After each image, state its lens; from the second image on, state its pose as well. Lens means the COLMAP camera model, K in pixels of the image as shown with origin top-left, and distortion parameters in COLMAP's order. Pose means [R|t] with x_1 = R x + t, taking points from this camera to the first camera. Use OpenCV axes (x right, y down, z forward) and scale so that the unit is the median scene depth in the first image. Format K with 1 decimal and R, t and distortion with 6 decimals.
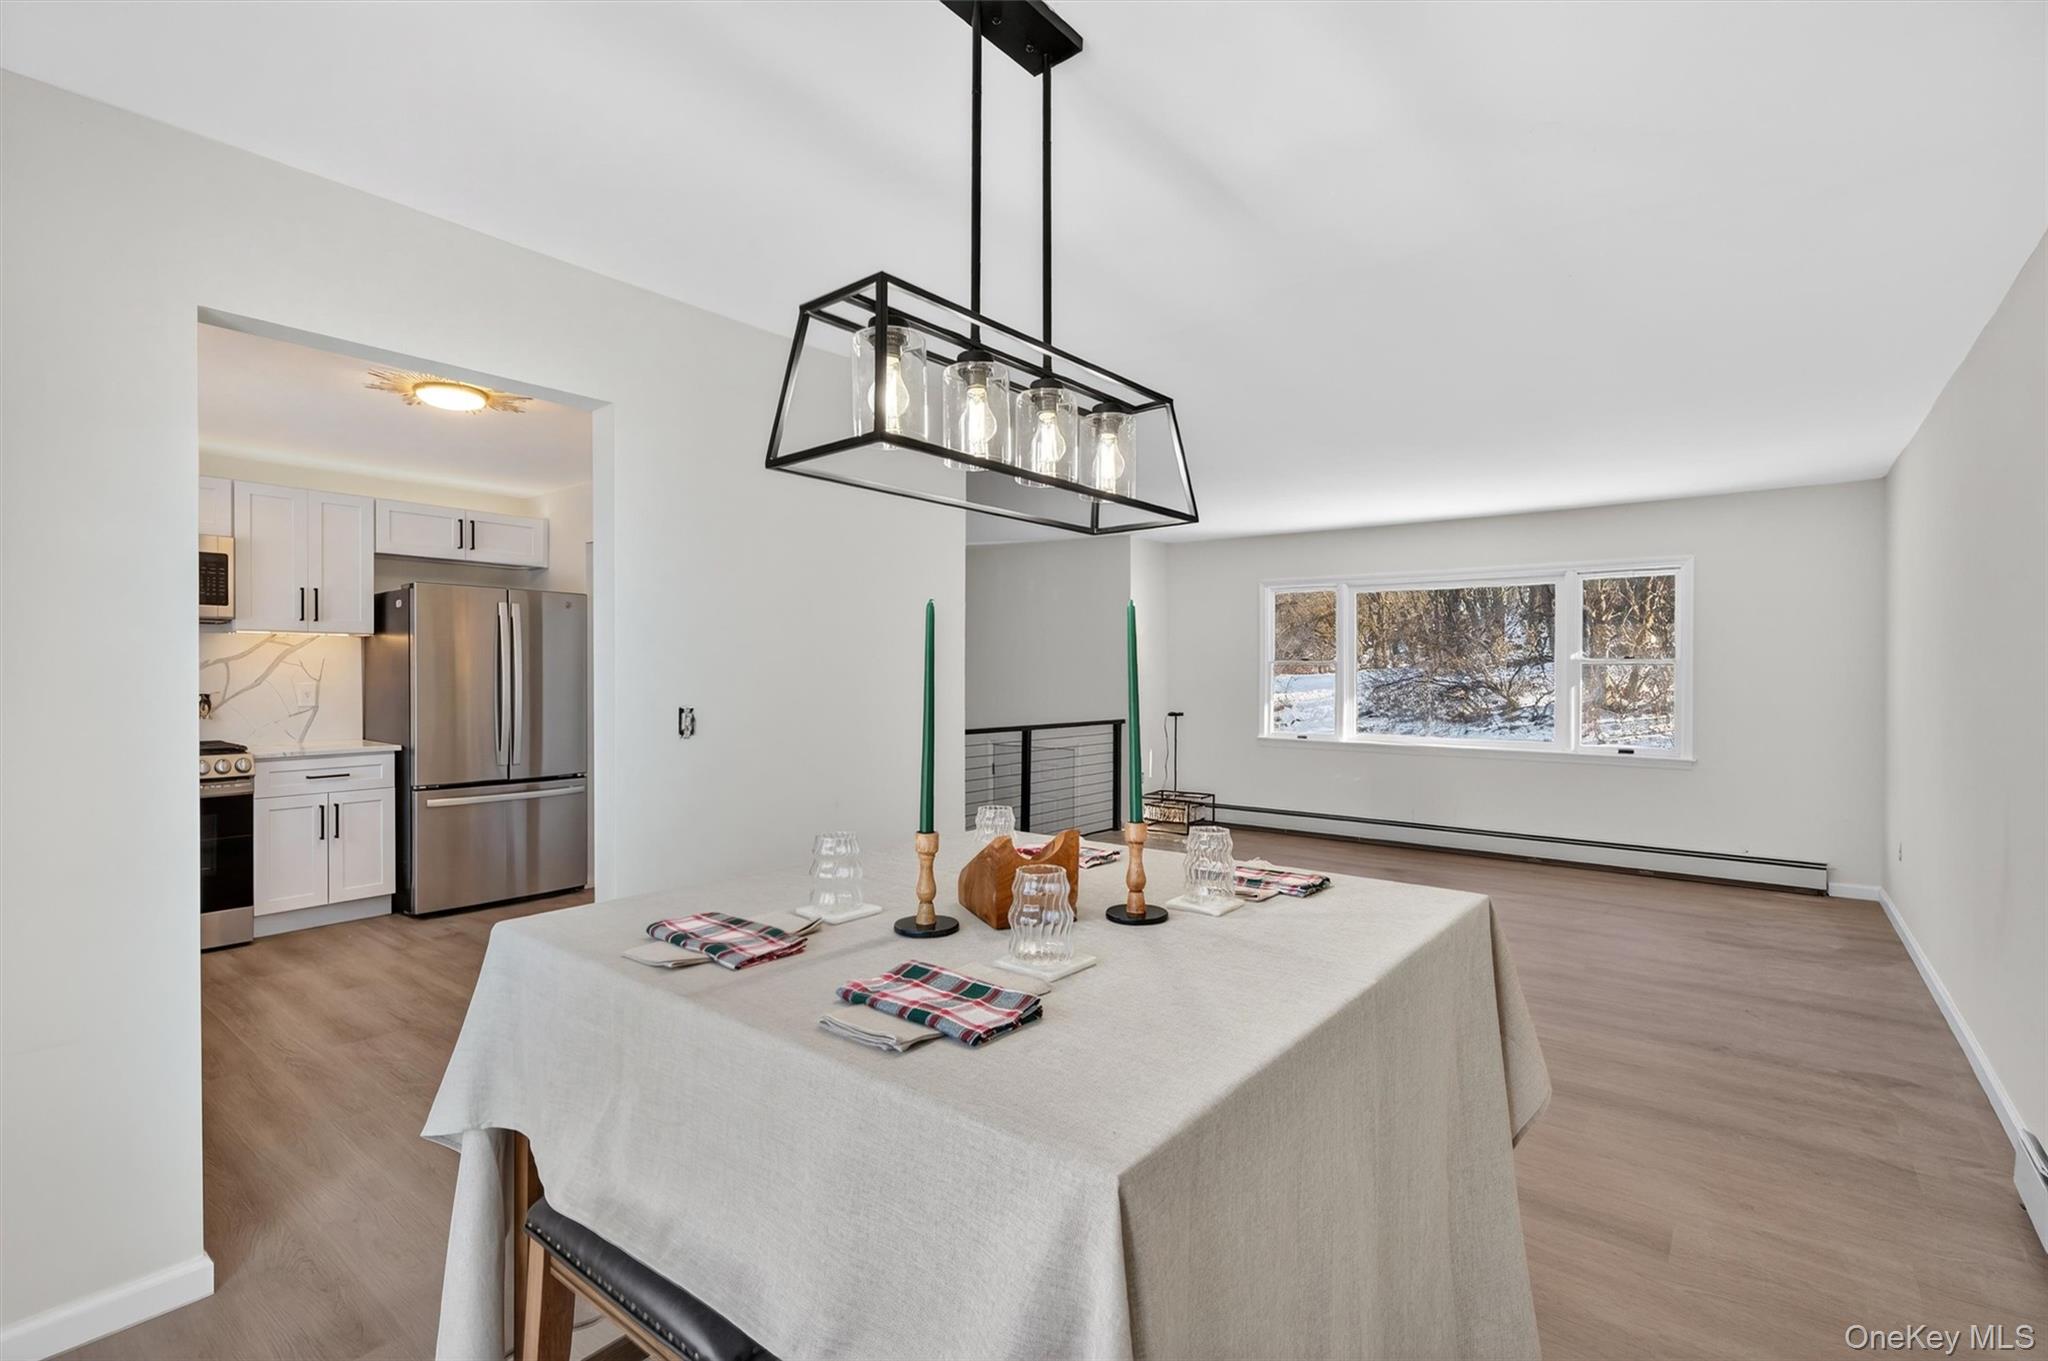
lens RADIAL K [[888.9, 0, 1024.0], [0, 888.9, 680.5], [0, 0, 1]] dist [0.000814, 0.010976]
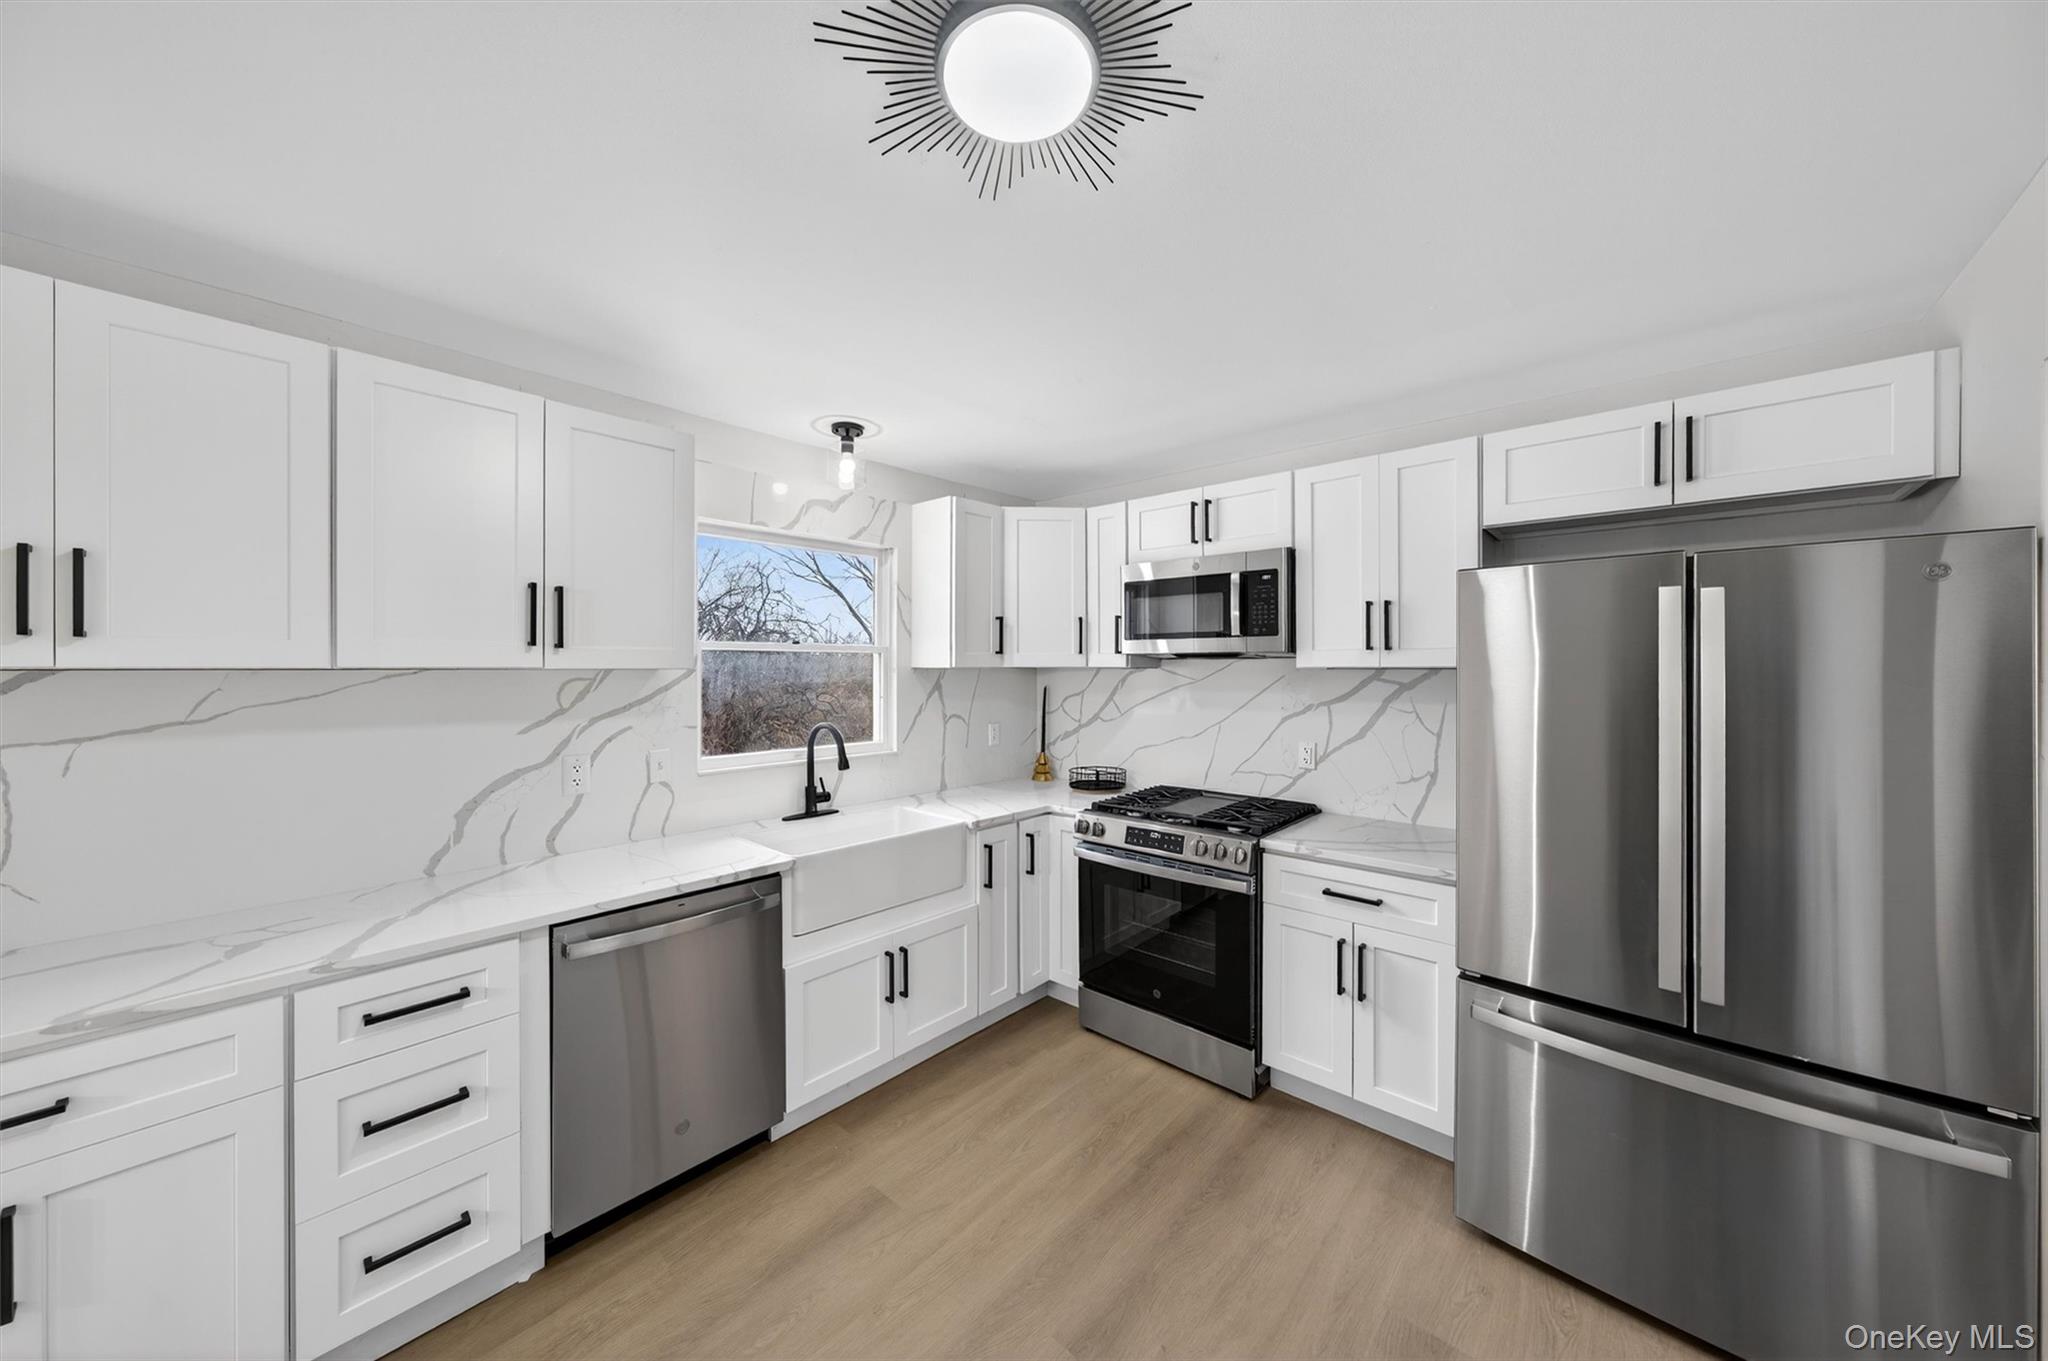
lens RADIAL K [[708.6, 0, 1029.8], [0, 708.6, 671.9], [0, 0, 1]] dist [0.000116, 0.011918]
pose [[-0.031208, 0.006588, -0.999491, -0.270209], [-0.010892, 0.999917, 0.006931, -0.053039], [0.999454, 0.011103, -0.031134, 0.782155]]
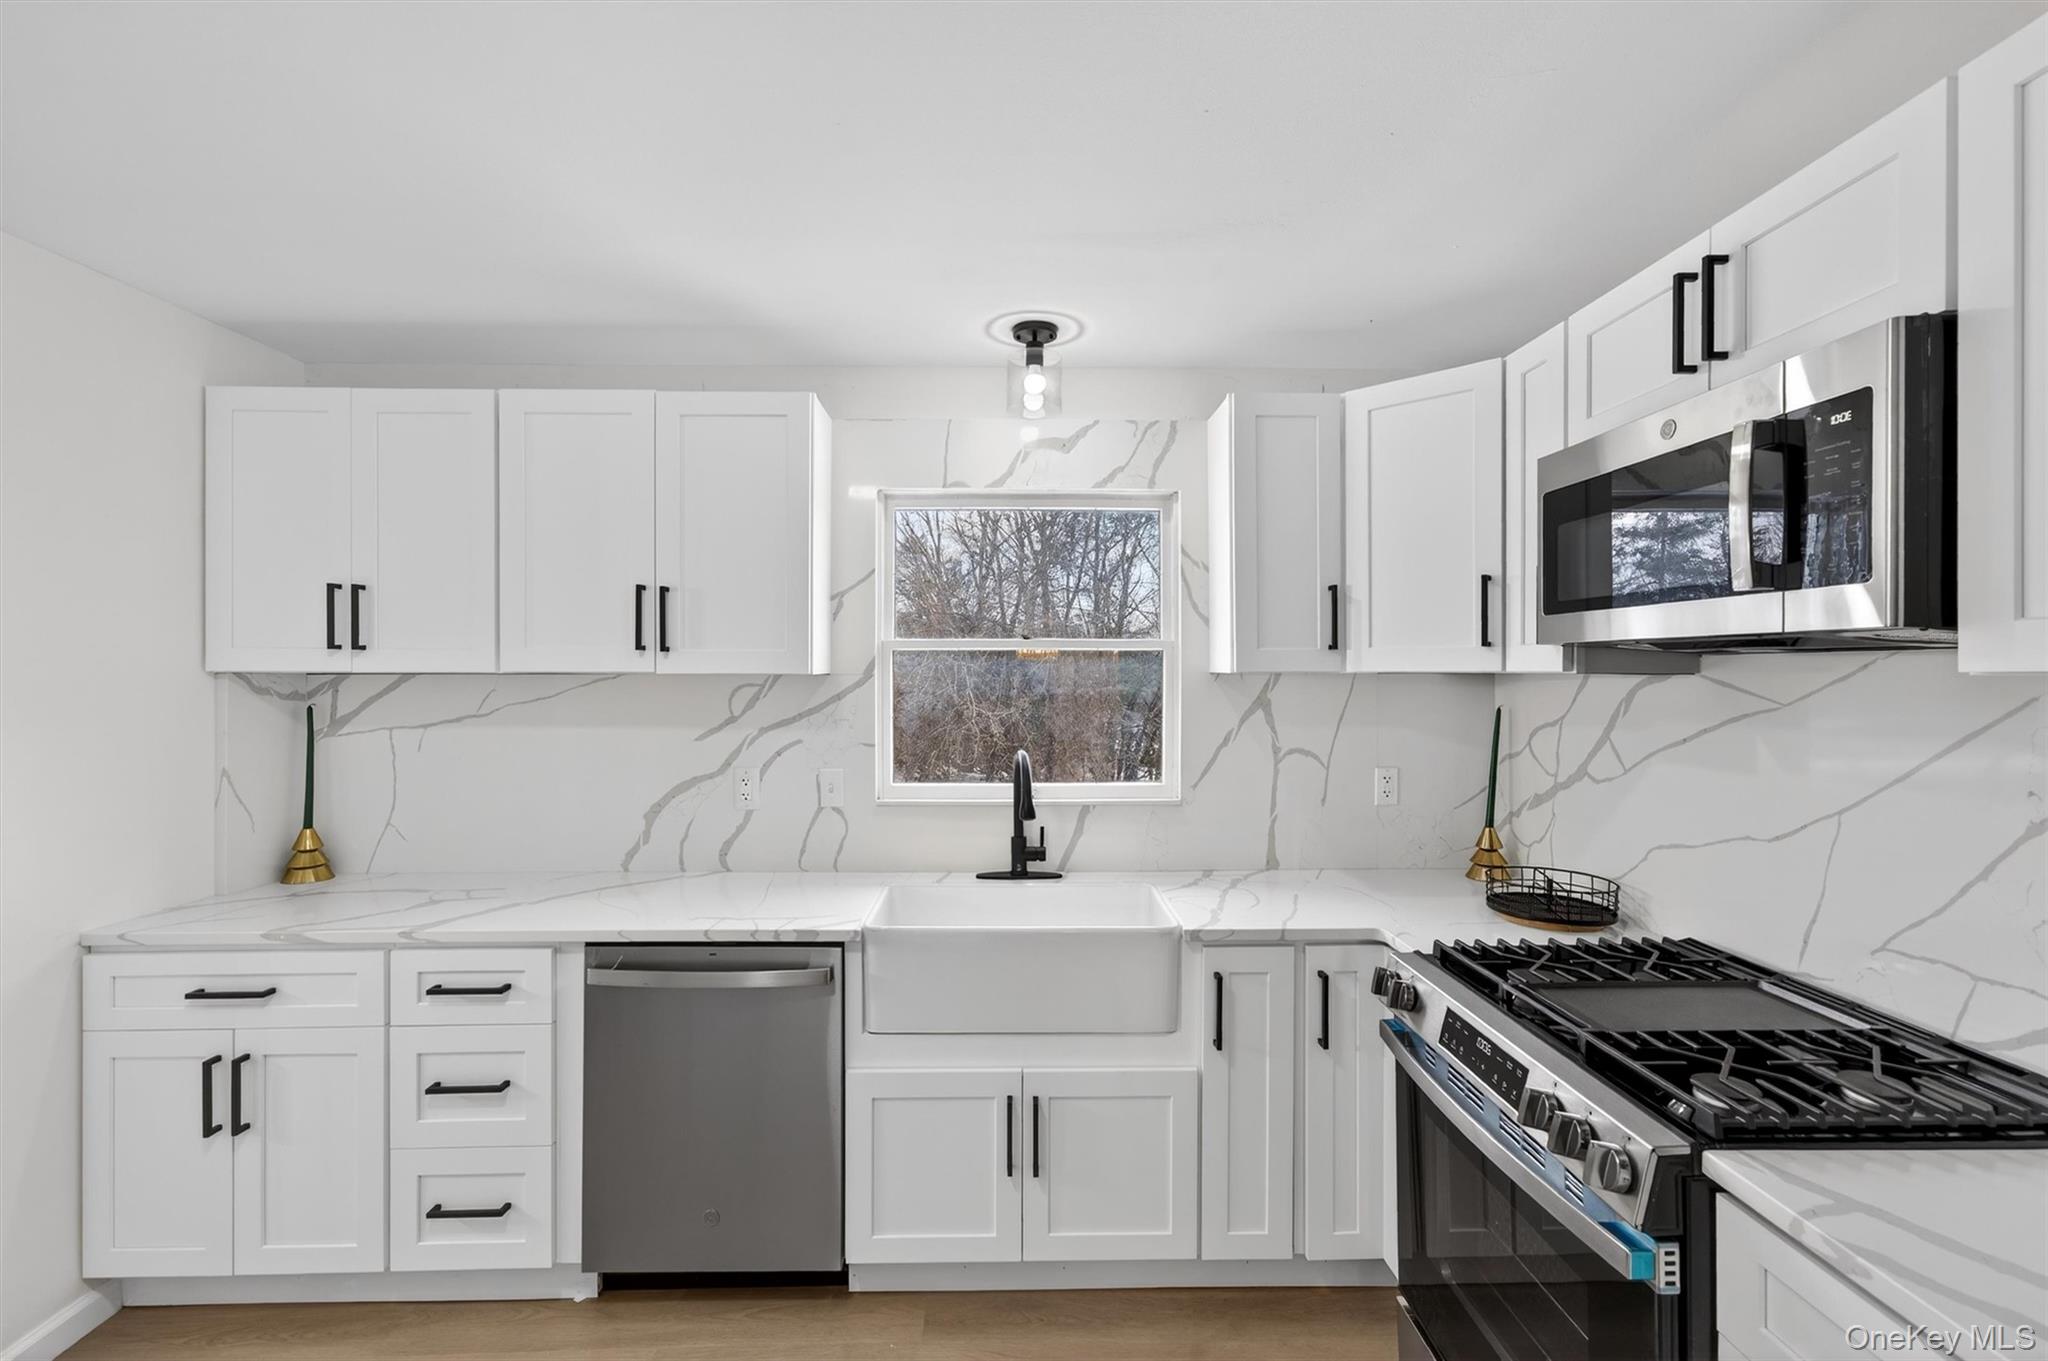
lens RADIAL K [[888.9, 0, 1024.0], [0, 888.9, 680.5], [0, 0, 1]] dist [0.000814, 0.010976]
pose [[-0.749499, 0.007503, -0.661963, -0.509882], [-0.006627, 0.999801, 0.018836, -0.056001], [0.661972, 0.018504, -0.749300, 0.999695]]
